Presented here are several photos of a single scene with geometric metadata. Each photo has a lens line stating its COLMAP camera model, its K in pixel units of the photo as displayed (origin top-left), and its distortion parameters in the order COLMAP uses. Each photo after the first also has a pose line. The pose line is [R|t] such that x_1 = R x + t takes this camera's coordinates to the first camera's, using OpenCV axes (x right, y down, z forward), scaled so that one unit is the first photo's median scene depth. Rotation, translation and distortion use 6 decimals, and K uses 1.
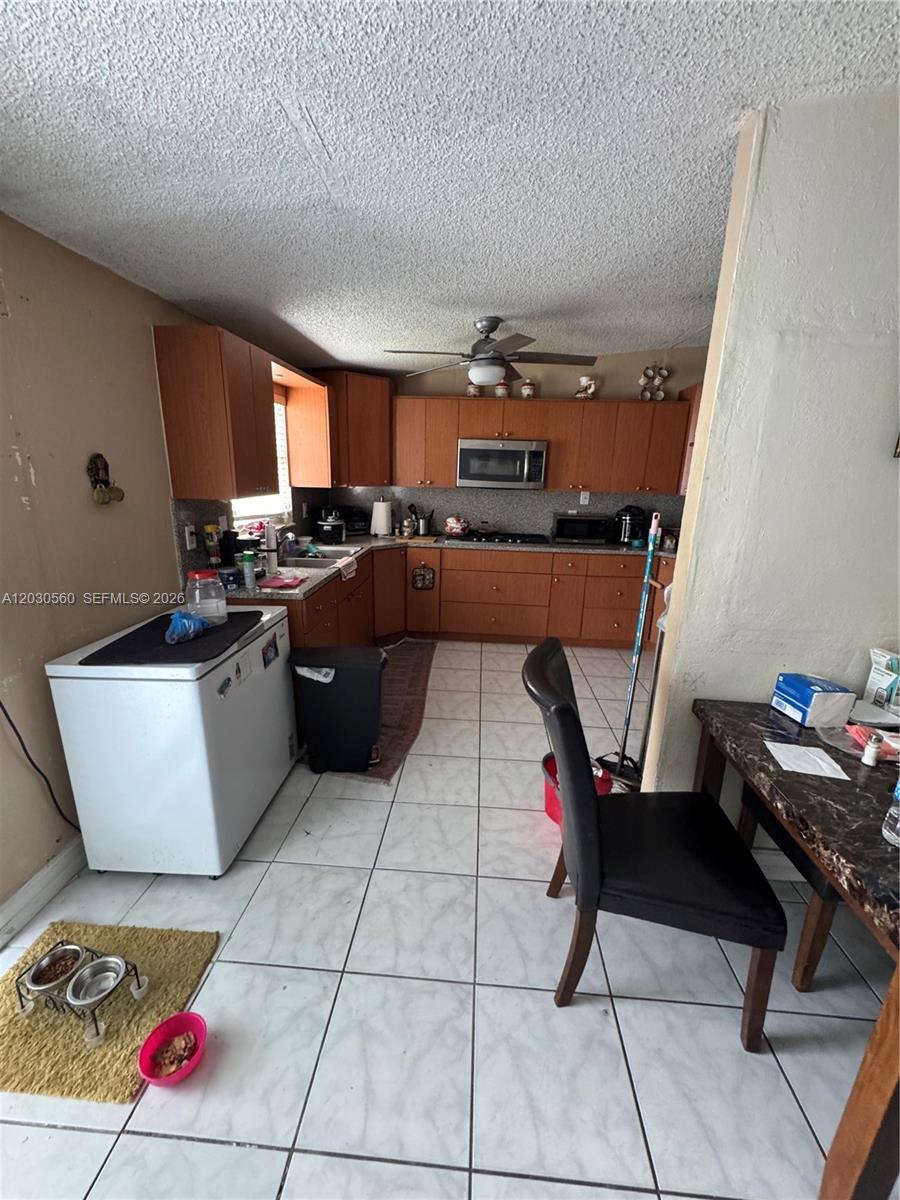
lens RADIAL K [[482.4, 0, 452.1], [0, 482.4, 599.5], [0, 0, 1]] dist [-0.000567, 0.000175]
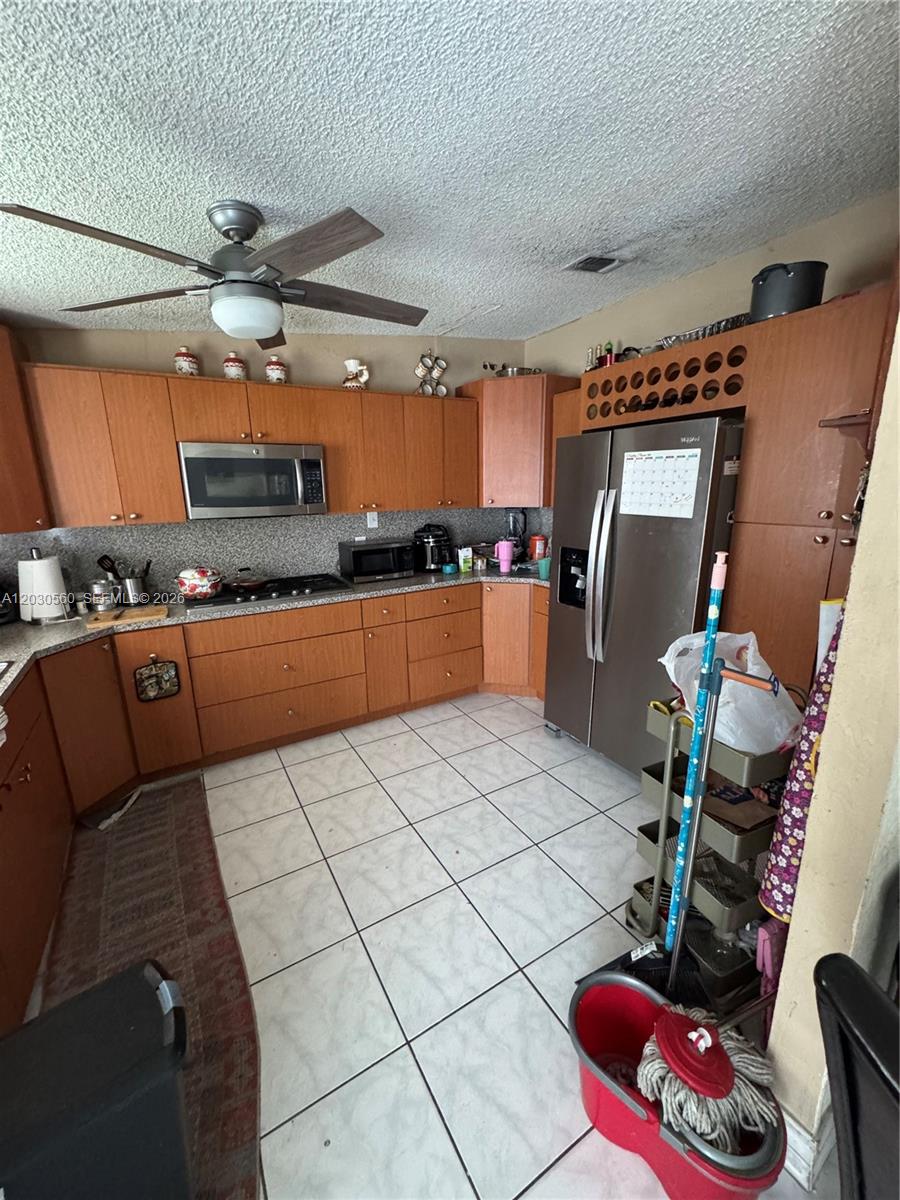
lens RADIAL K [[482.4, 0, 451.5], [0, 482.4, 600.5], [0, 0, 1]] dist [-0.000567, 0.000175]
pose [[0.826537, -0.174154, 0.535264, -0.060786], [0.188024, 0.981734, 0.029077, -0.088468], [-0.530551, 0.076610, 0.844184, 0.313779]]
